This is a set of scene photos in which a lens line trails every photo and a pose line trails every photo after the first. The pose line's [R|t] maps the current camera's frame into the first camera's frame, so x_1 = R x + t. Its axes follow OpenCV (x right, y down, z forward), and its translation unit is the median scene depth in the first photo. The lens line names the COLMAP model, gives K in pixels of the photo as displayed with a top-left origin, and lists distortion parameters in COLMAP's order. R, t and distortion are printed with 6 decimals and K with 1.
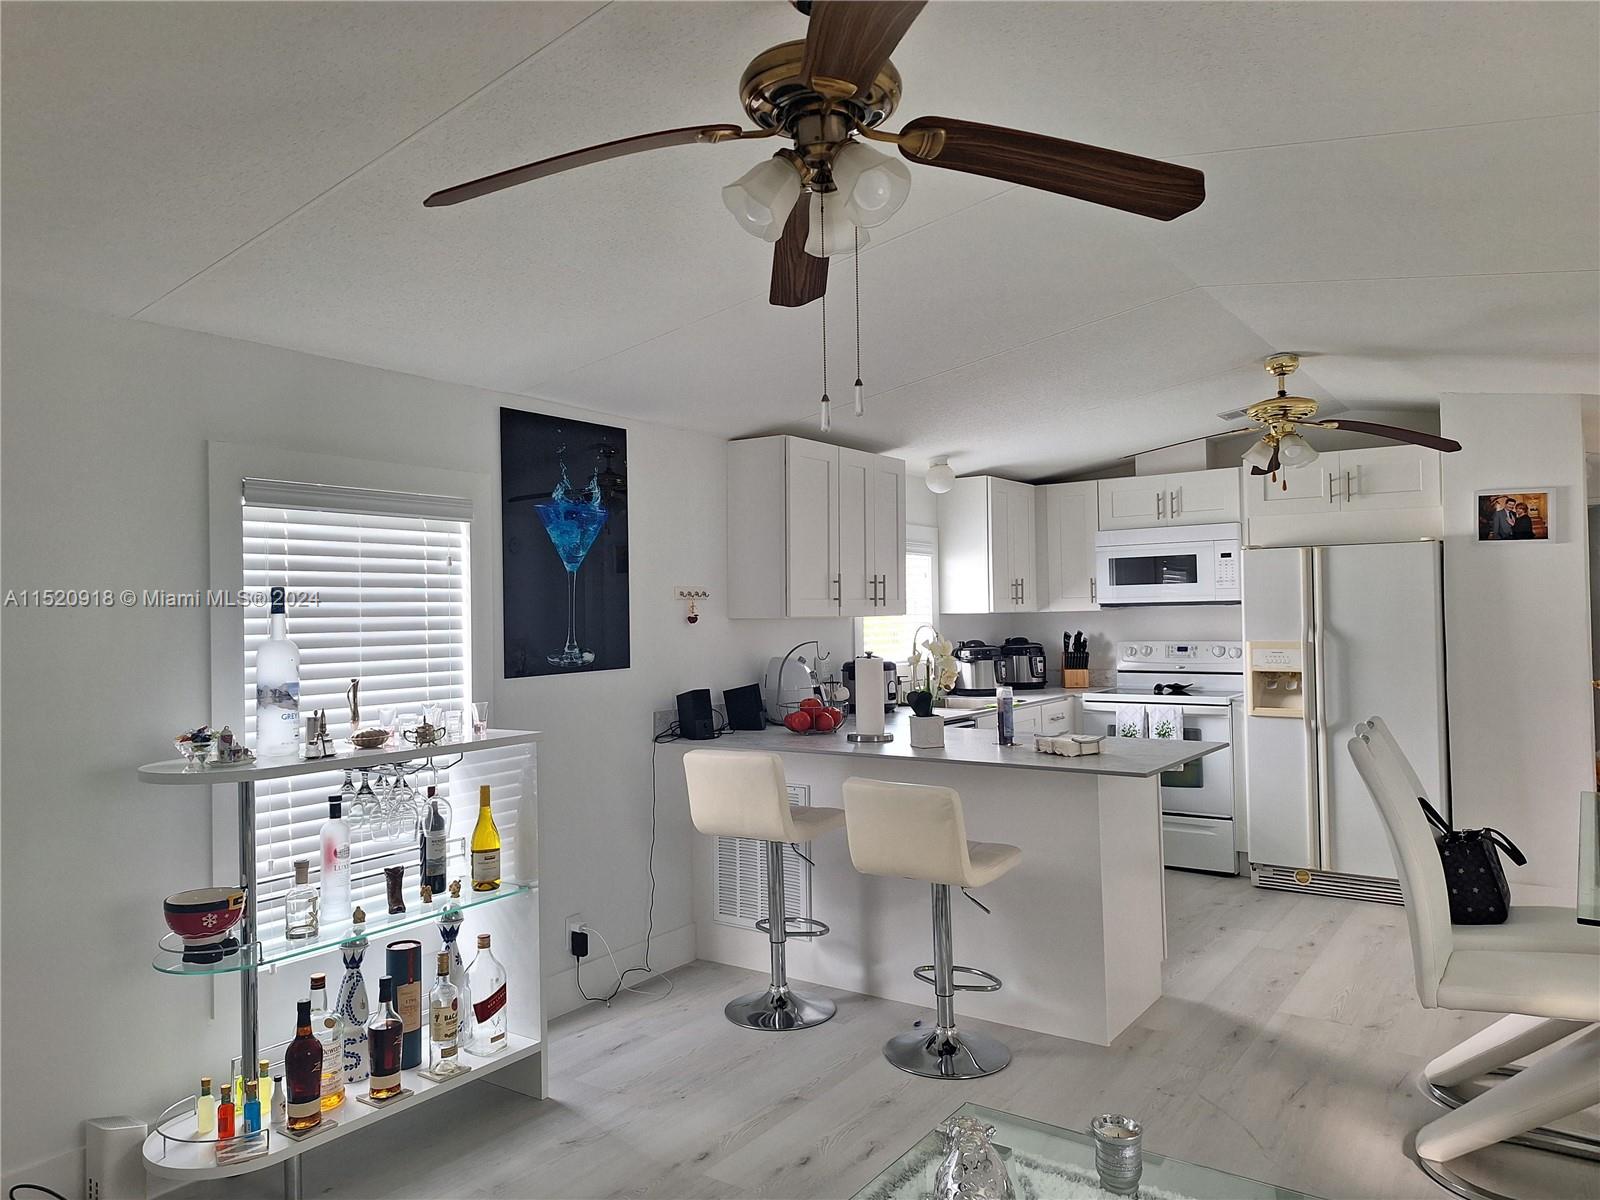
lens RADIAL K [[1102.7, 0, 800.0], [0, 1102.7, 600.0], [0, 0, 1]] dist [0.136726, -0.154976]
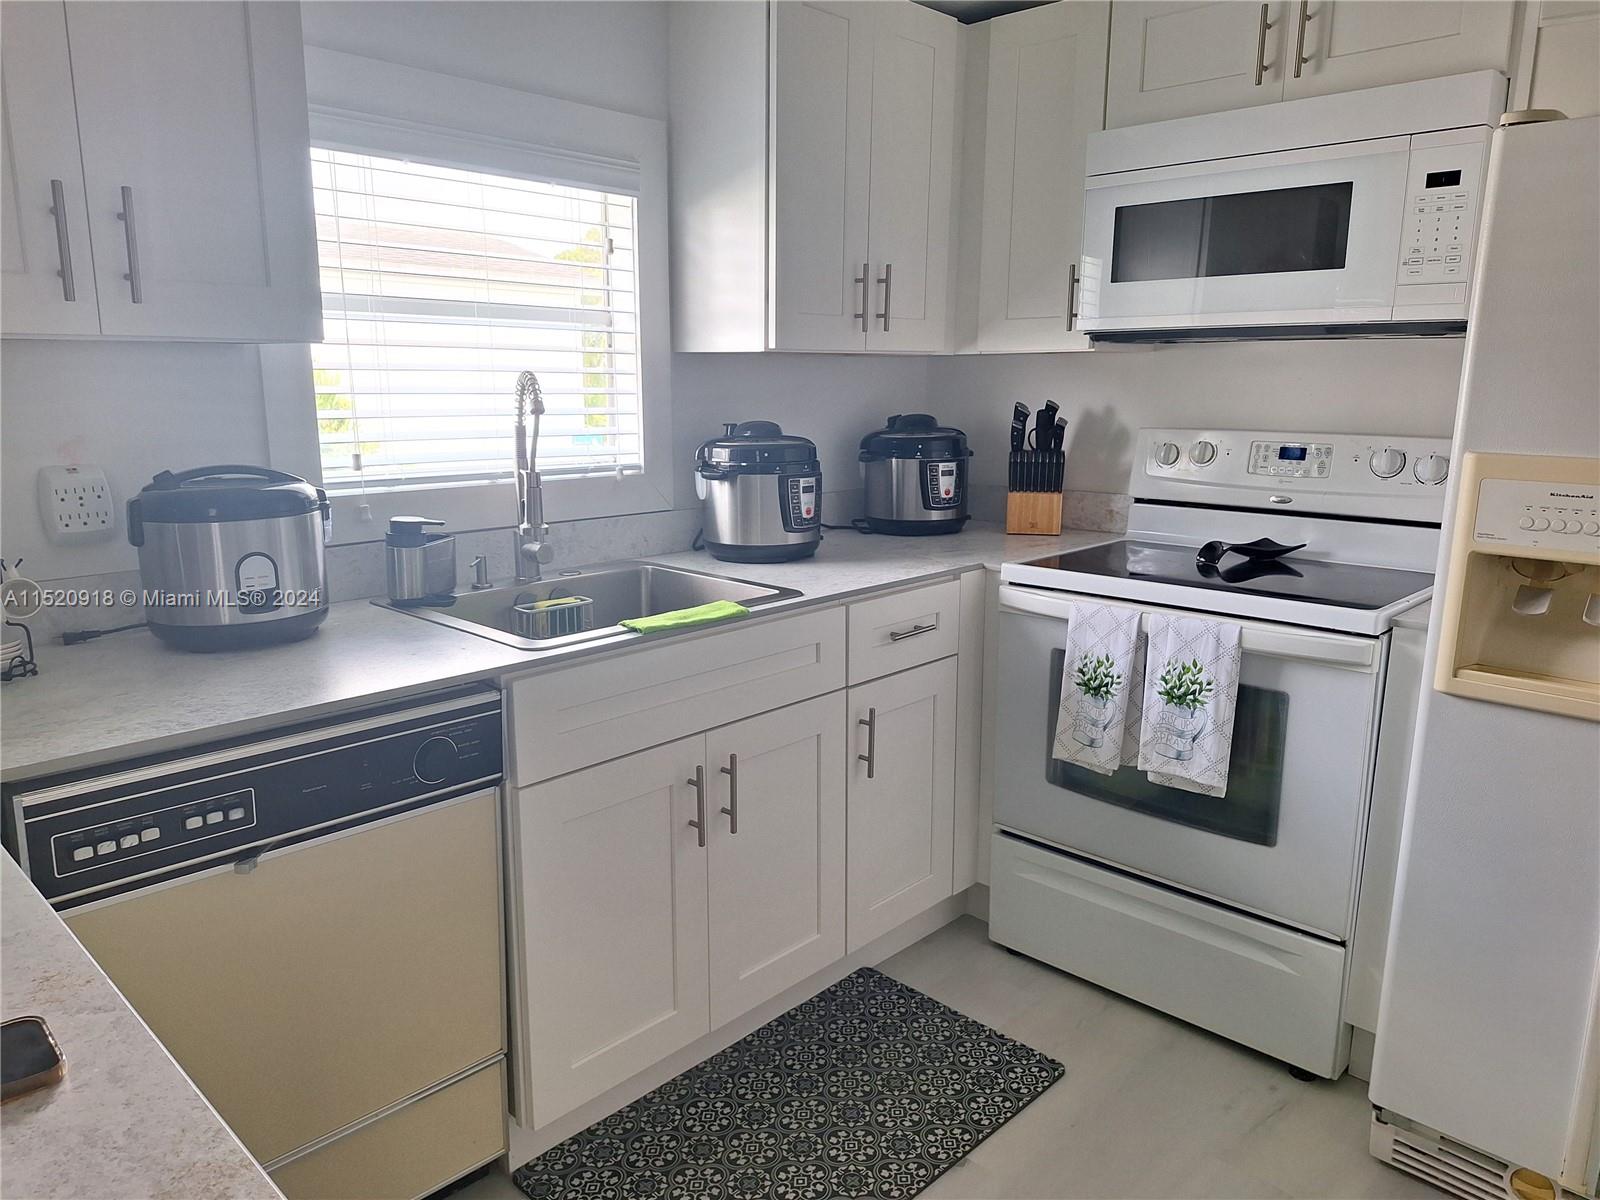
lens RADIAL K [[1102.7, 0, 800.0], [0, 1102.7, 600.0], [0, 0, 1]] dist [0.136726, -0.154976]
pose [[0.986590, 0.053126, -0.154333, 0.243001], [-0.017802, 0.974930, 0.221798, 0.009789], [0.162247, -0.216076, 0.962802, 0.599502]]
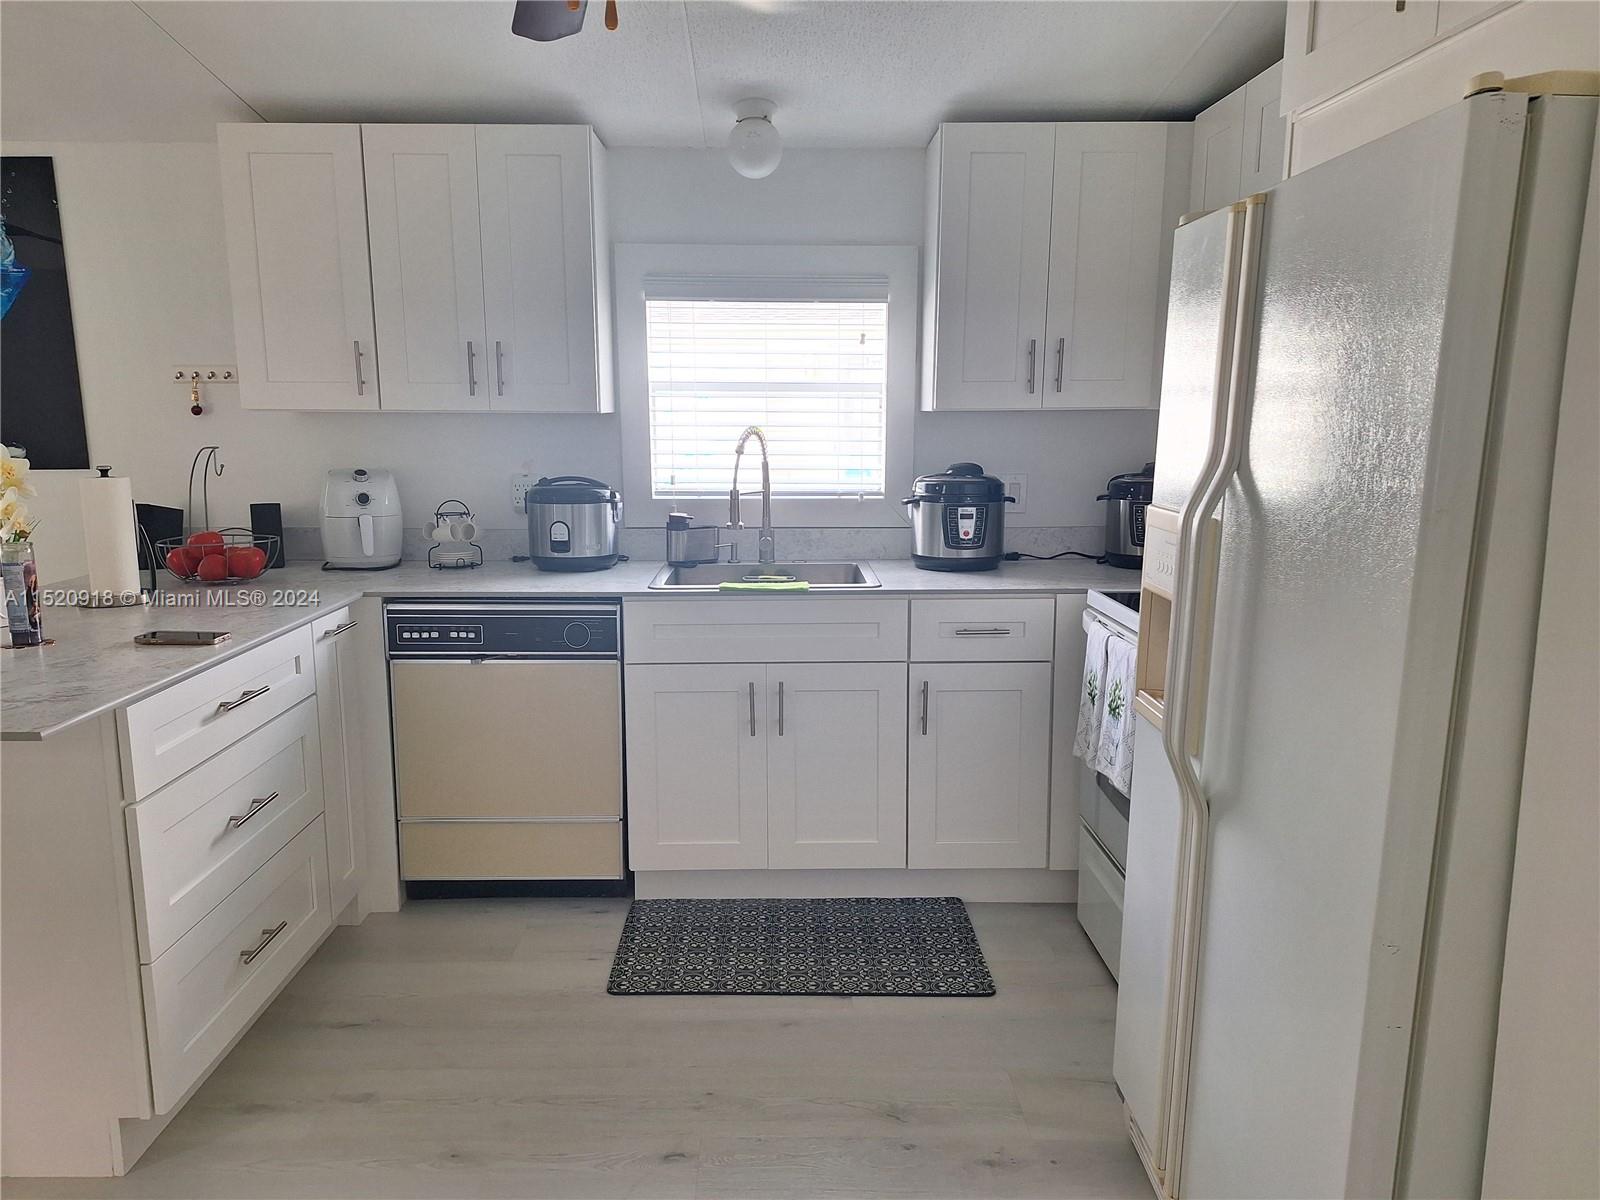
lens RADIAL K [[1102.7, 0, 800.0], [0, 1102.7, 600.0], [0, 0, 1]] dist [0.136726, -0.154976]
pose [[0.591679, 0.153028, -0.791517, 0.550493], [0.003274, 0.981355, 0.192178, -0.001586], [0.806167, -0.116298, 0.580146, 0.628800]]
